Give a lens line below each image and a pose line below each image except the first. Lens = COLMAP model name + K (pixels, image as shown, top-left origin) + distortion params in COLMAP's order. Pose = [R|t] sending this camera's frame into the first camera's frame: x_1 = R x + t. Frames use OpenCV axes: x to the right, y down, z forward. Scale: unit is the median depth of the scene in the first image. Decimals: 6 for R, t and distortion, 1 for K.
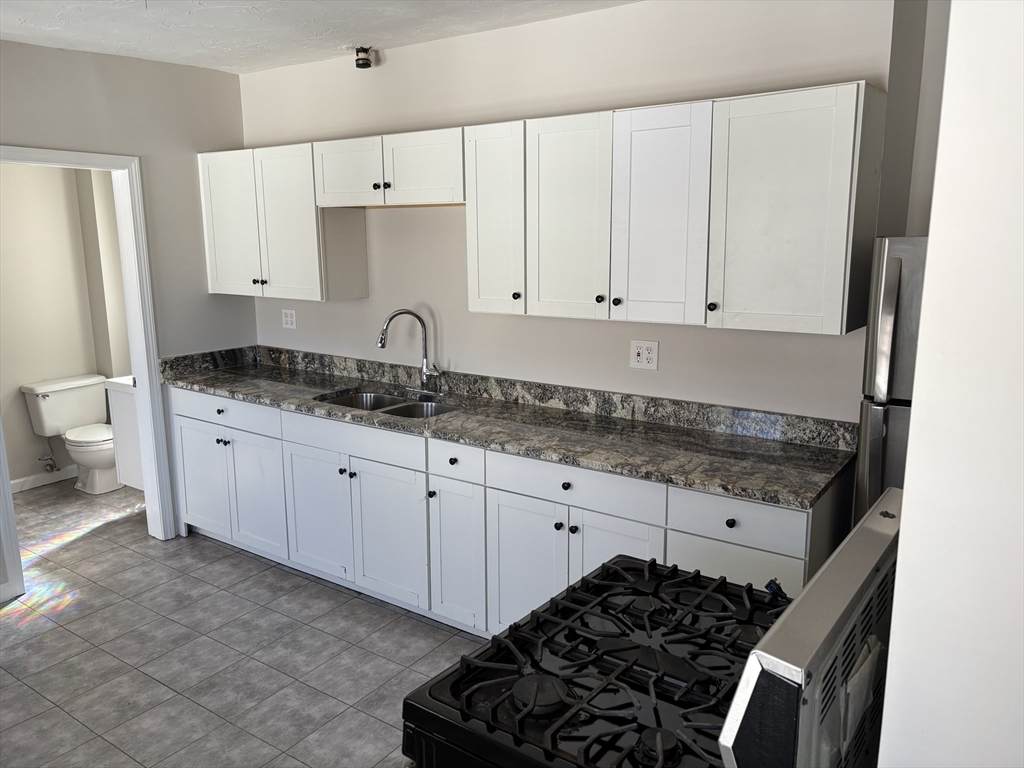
lens RADIAL K [[779.0, 0, 515.3], [0, 779.0, 381.4], [0, 0, 1]] dist [0.032981, -0.004331]
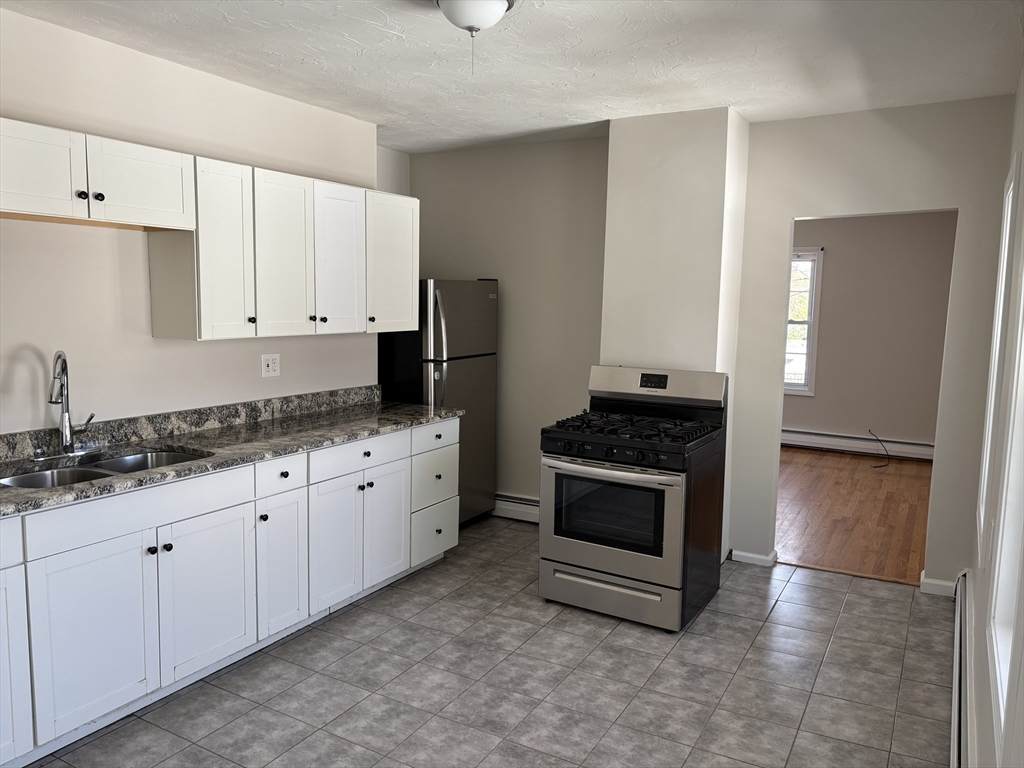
lens RADIAL K [[779.0, 0, 510.8], [0, 779.0, 382.3], [0, 0, 1]] dist [0.032981, -0.004331]
pose [[-0.094671, -0.108520, 0.989576, -1.082058], [0.165064, 0.978570, 0.123104, -0.095576], [-0.981729, 0.174998, -0.074730, 0.703279]]
